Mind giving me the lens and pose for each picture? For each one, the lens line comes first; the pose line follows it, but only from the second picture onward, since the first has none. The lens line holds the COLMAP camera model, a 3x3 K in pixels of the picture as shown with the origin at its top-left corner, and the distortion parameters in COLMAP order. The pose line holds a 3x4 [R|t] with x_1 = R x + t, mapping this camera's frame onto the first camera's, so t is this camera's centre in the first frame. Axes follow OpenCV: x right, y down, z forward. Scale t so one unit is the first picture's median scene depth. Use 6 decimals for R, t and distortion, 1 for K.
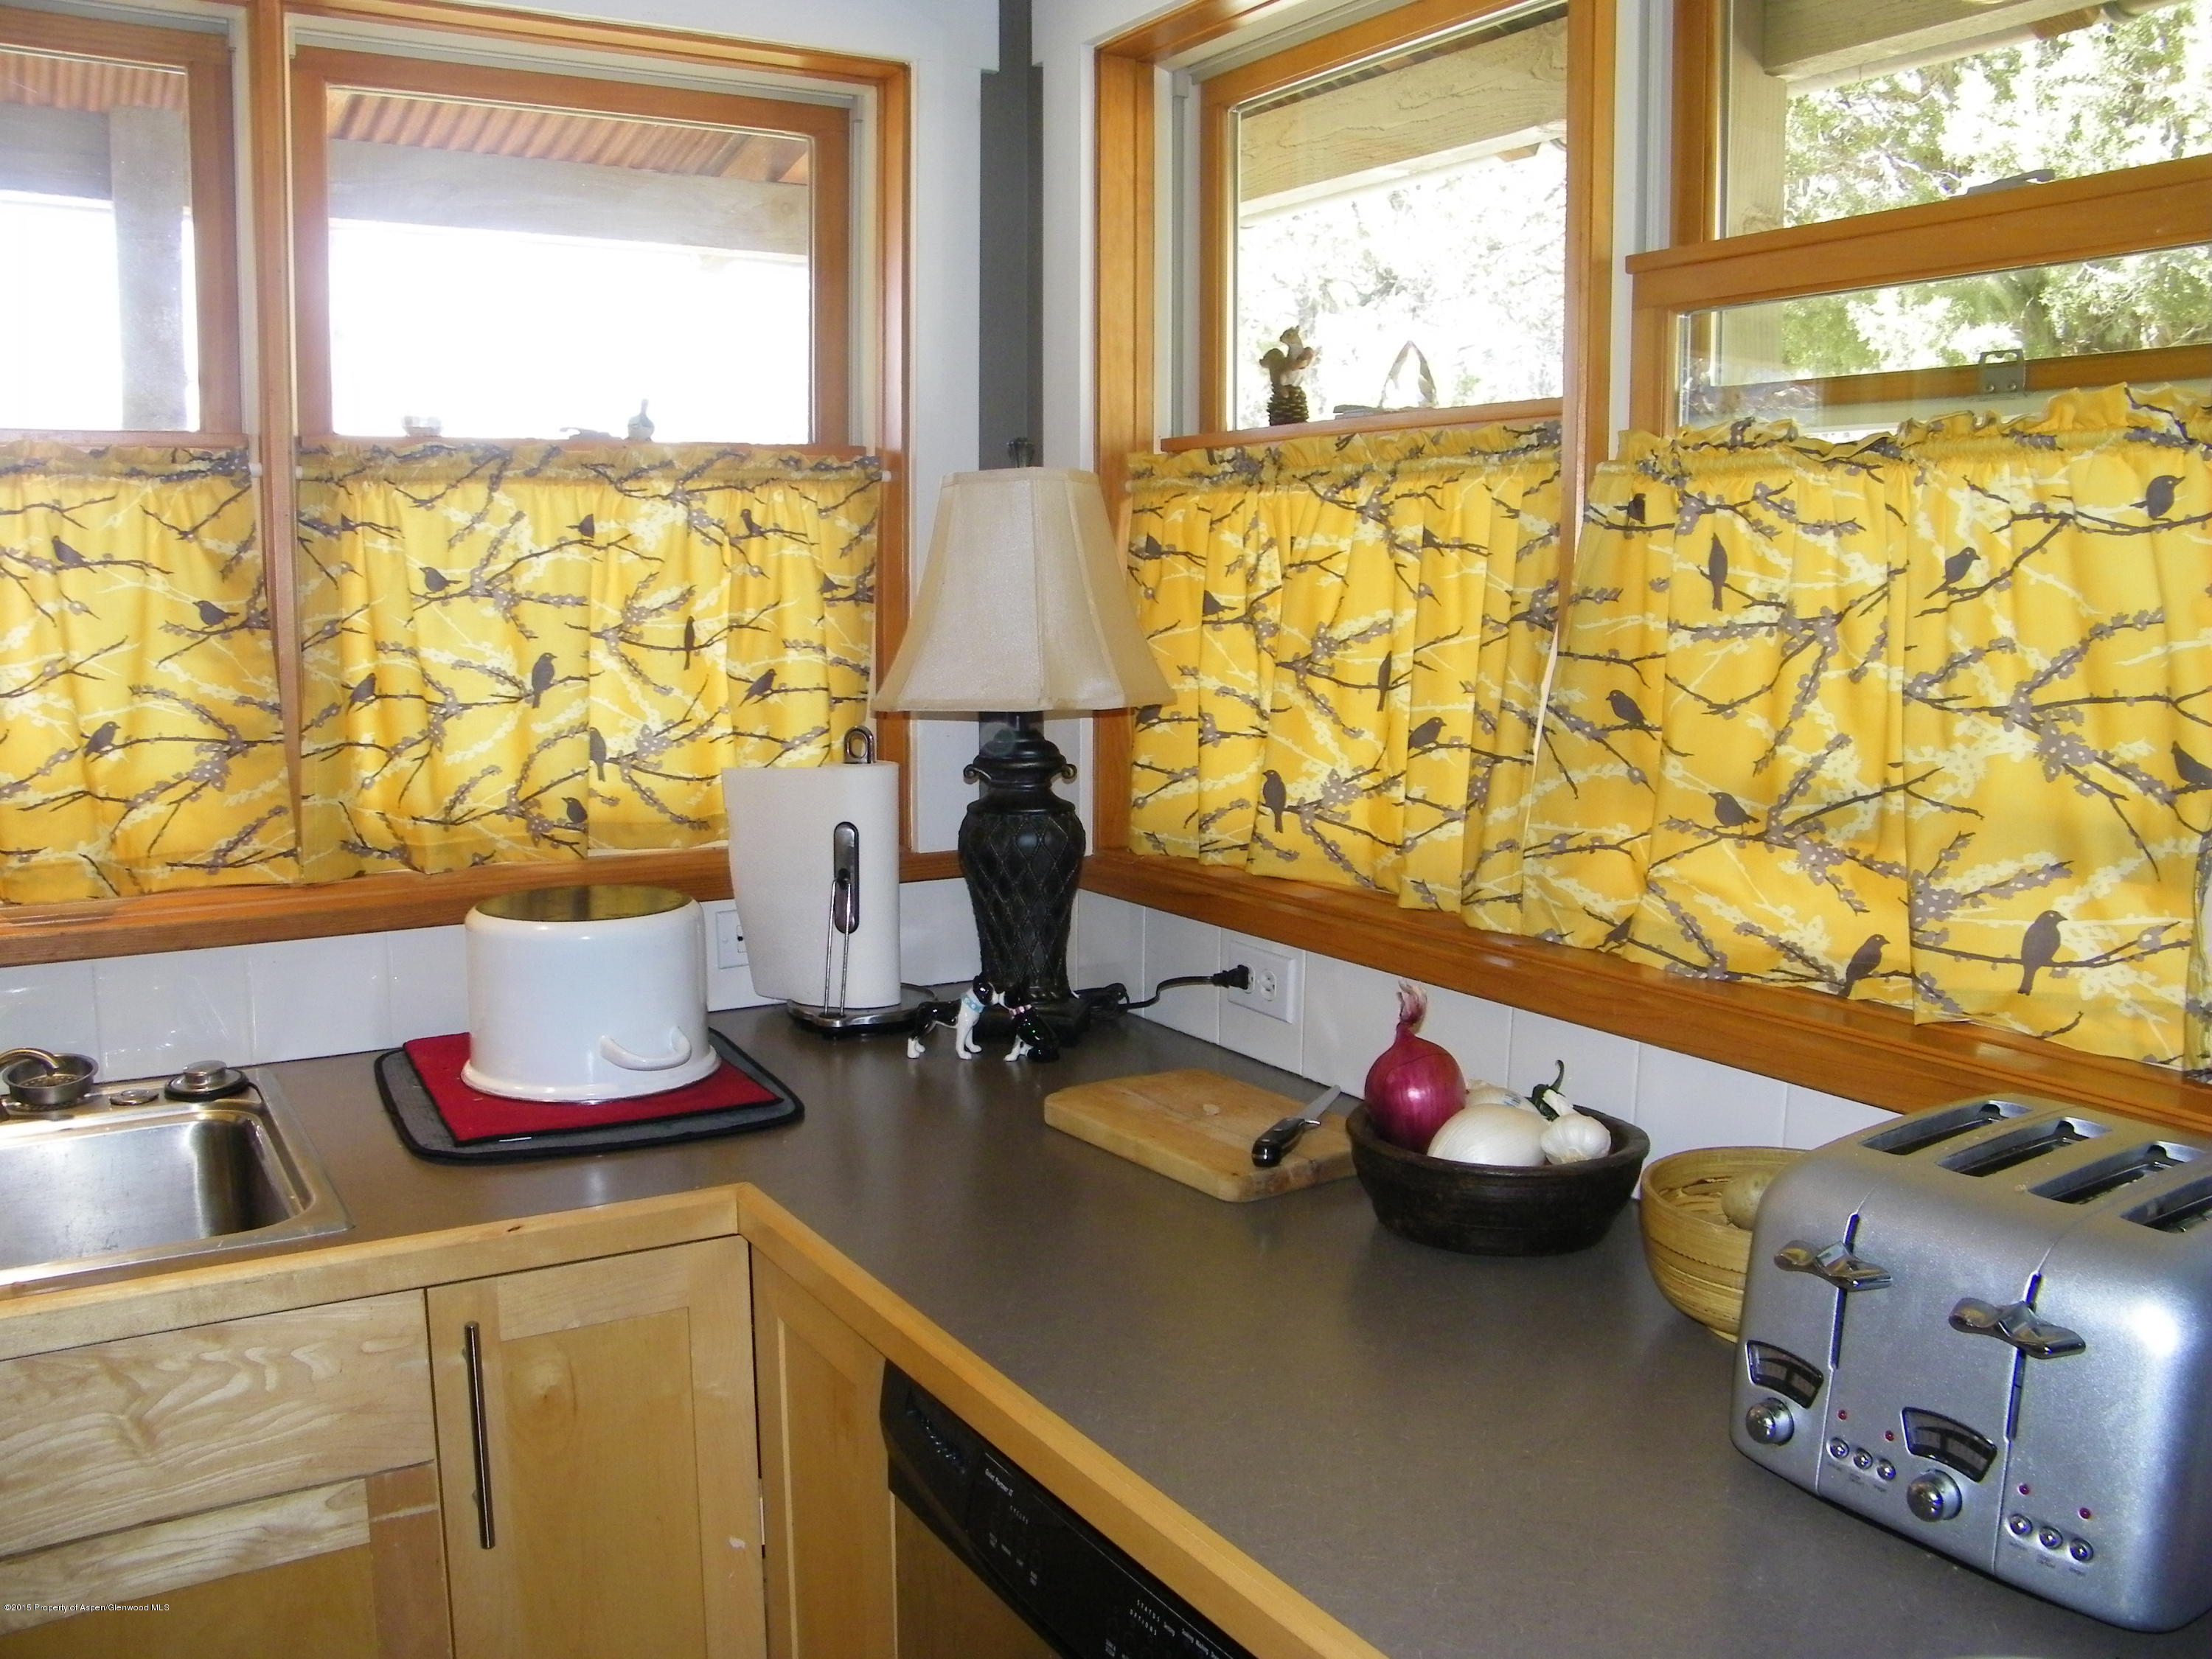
lens RADIAL K [[1829.2, 0, 1106.0], [0, 1829.2, 829.5], [0, 0, 1]] dist [-0.164972, 0.083517]
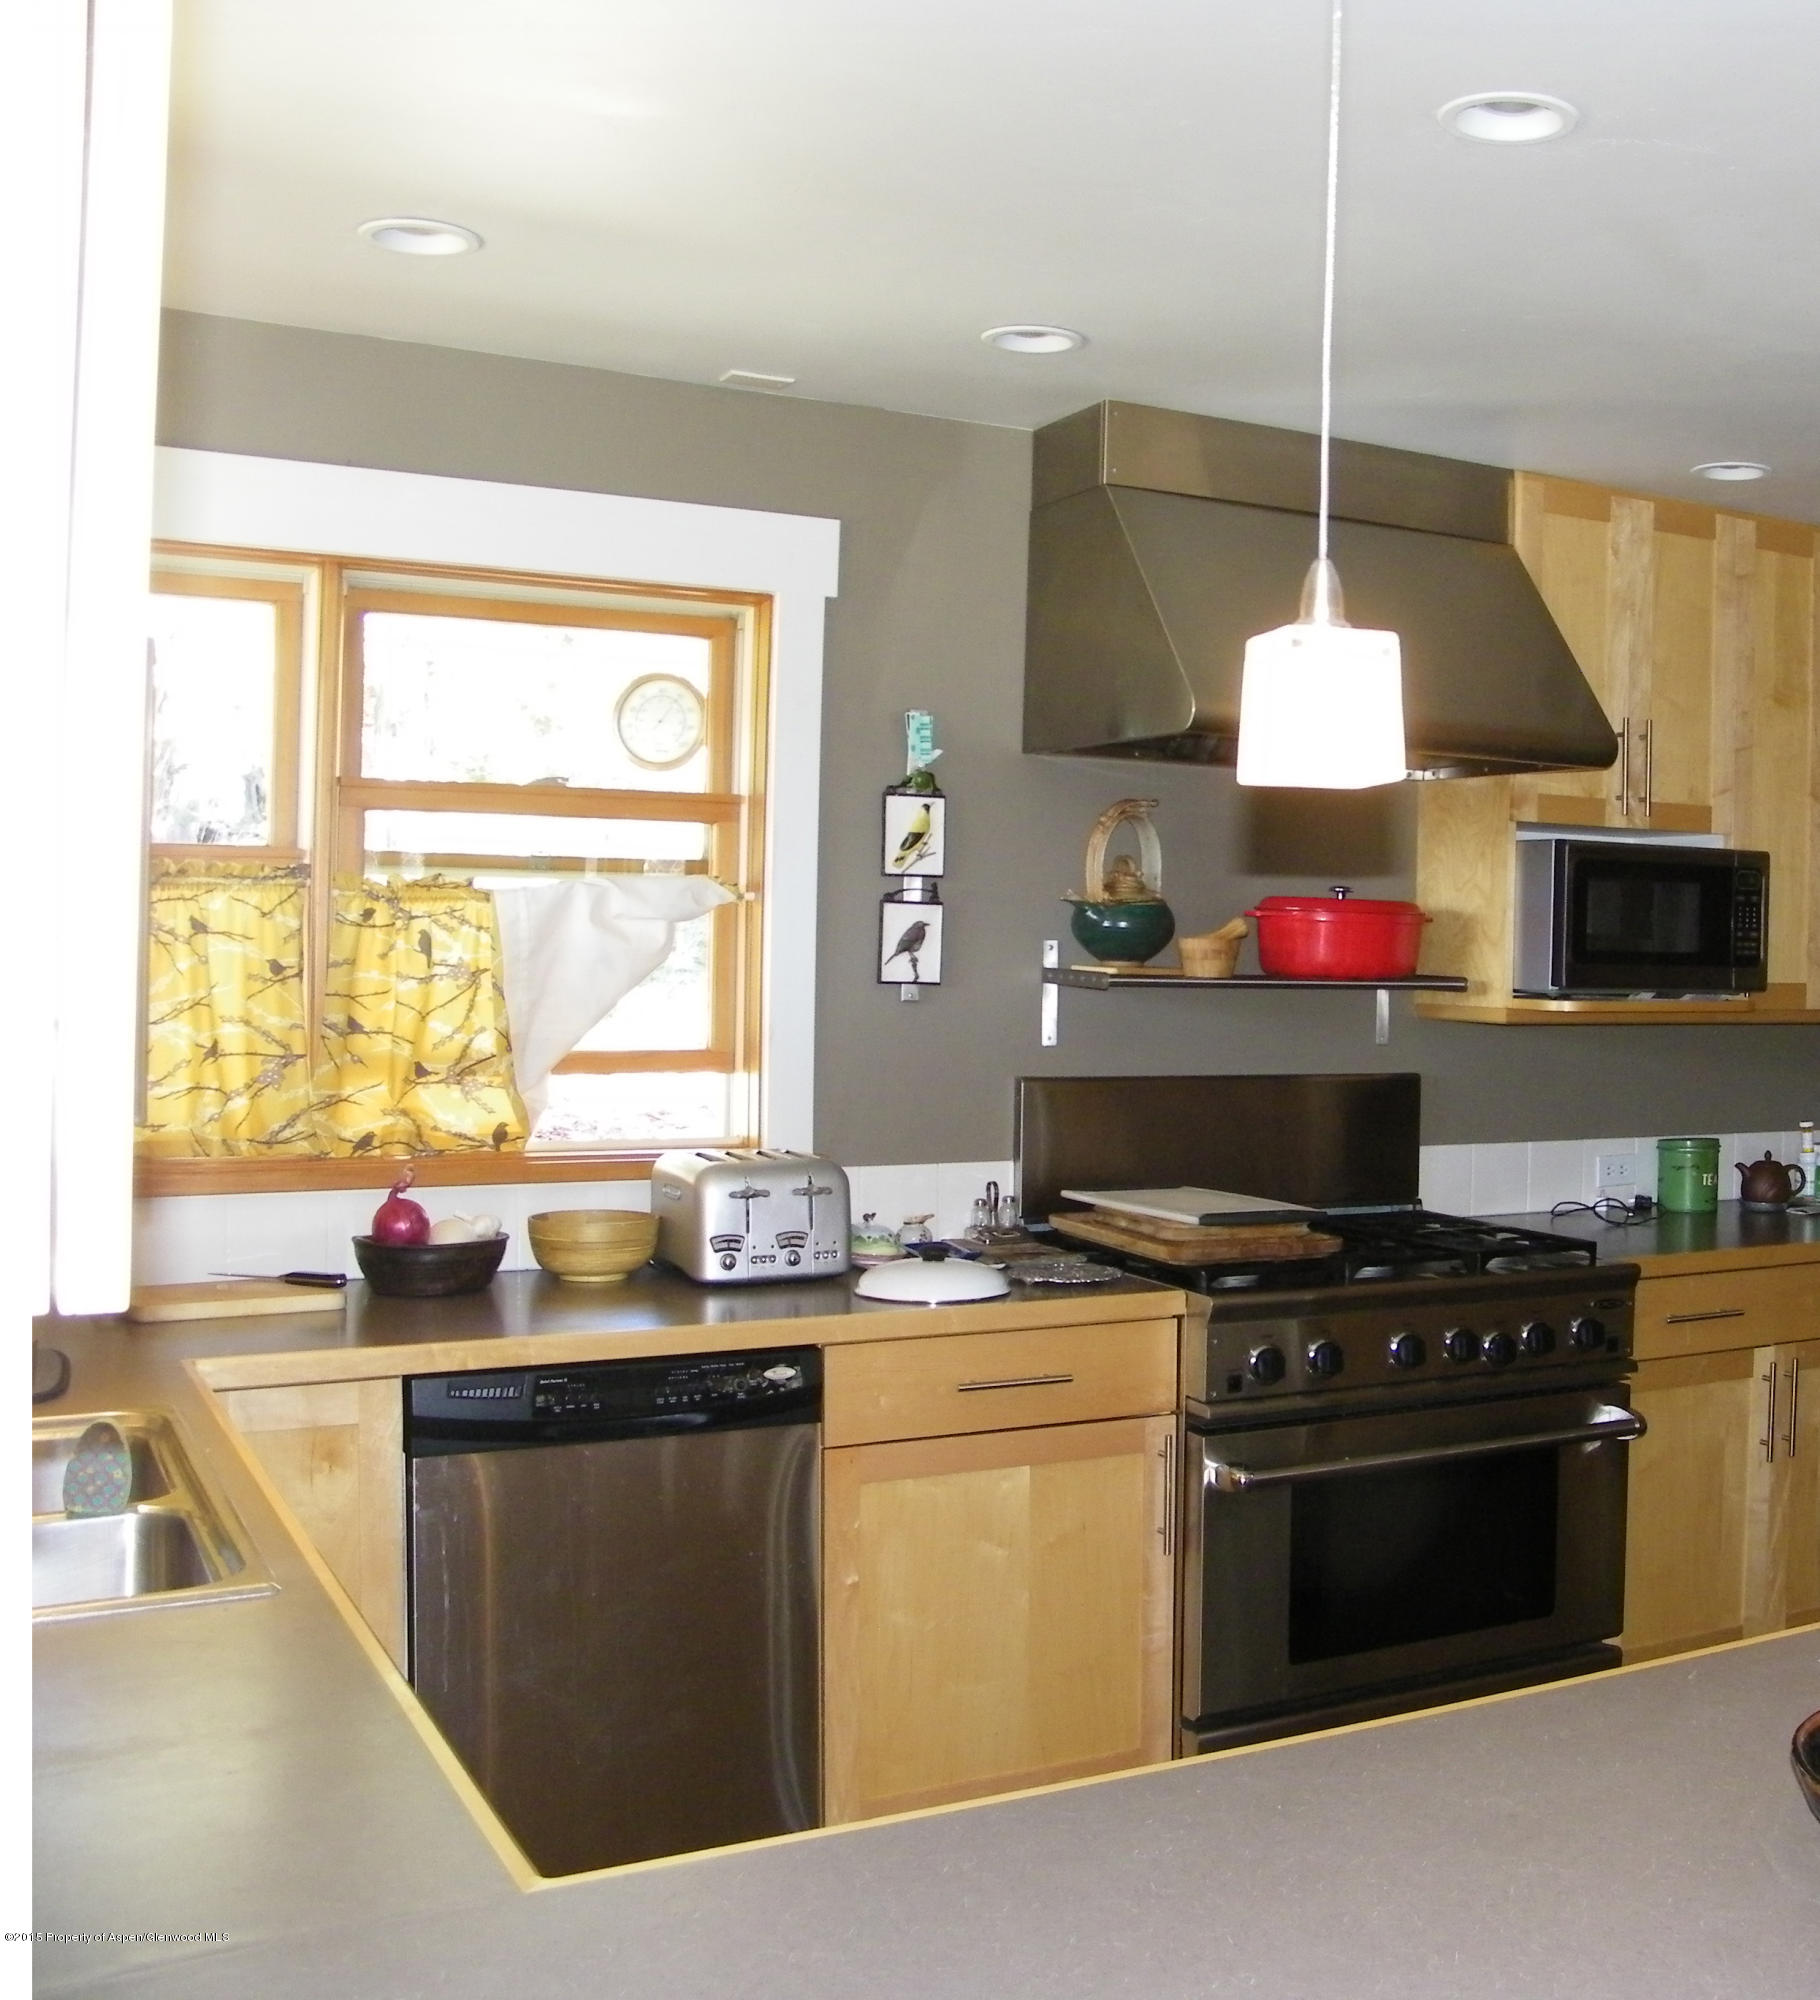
lens RADIAL K [[1921.2, 0, 910.0], [0, 1921.2, 1000.0], [0, 0, 1]] dist [0.000151, -0.000130]
pose [[0.072235, -0.017659, 0.997231, -1.780277], [0.133940, 0.990958, 0.007846, -0.034283], [-0.988353, 0.133002, 0.073948, 0.328392]]
